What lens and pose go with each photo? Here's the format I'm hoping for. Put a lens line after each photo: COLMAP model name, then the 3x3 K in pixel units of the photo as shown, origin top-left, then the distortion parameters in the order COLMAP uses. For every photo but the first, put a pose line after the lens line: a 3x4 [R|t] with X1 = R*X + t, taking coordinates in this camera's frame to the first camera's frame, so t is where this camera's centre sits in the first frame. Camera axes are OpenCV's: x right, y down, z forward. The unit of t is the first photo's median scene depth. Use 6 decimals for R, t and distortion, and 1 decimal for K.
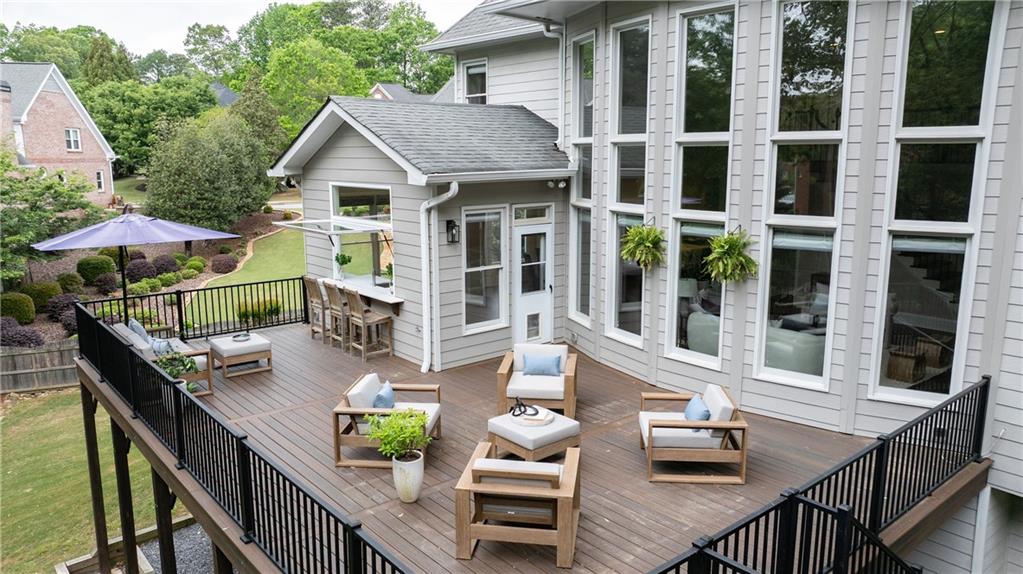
lens RADIAL K [[723.7, 0, 511.5], [0, 723.7, 287.0], [0, 0, 1]] dist [-0.024393, 0.009508]
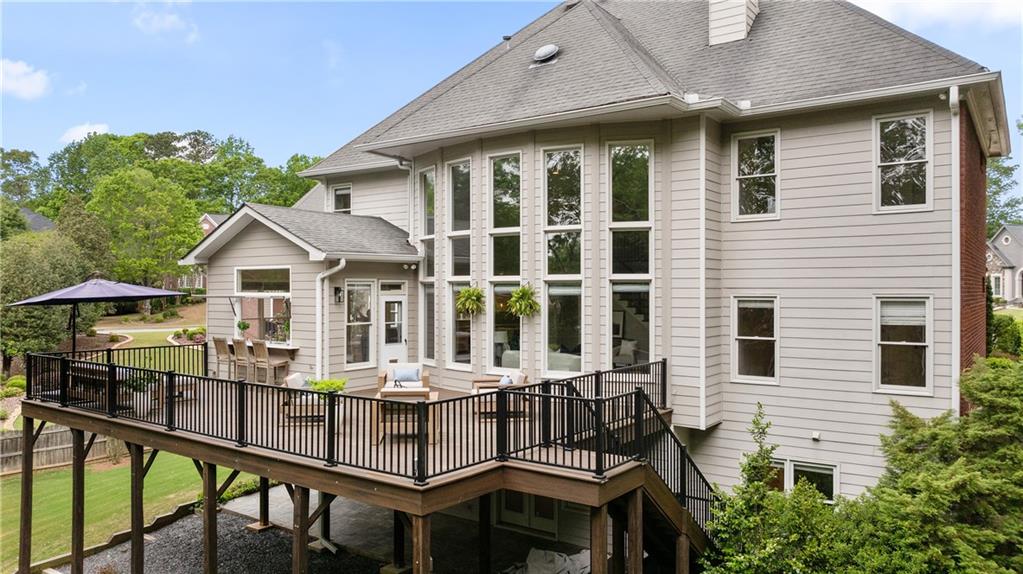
lens RADIAL K [[723.7, 0, 511.5], [0, 723.7, 287.0], [0, 0, 1]] dist [-0.024393, 0.009508]
pose [[0.971588, 0.004419, 0.236638, -0.081101], [0.039394, 0.982860, -0.180097, 0.164949], [-0.233378, 0.184302, 0.954760, -0.414007]]
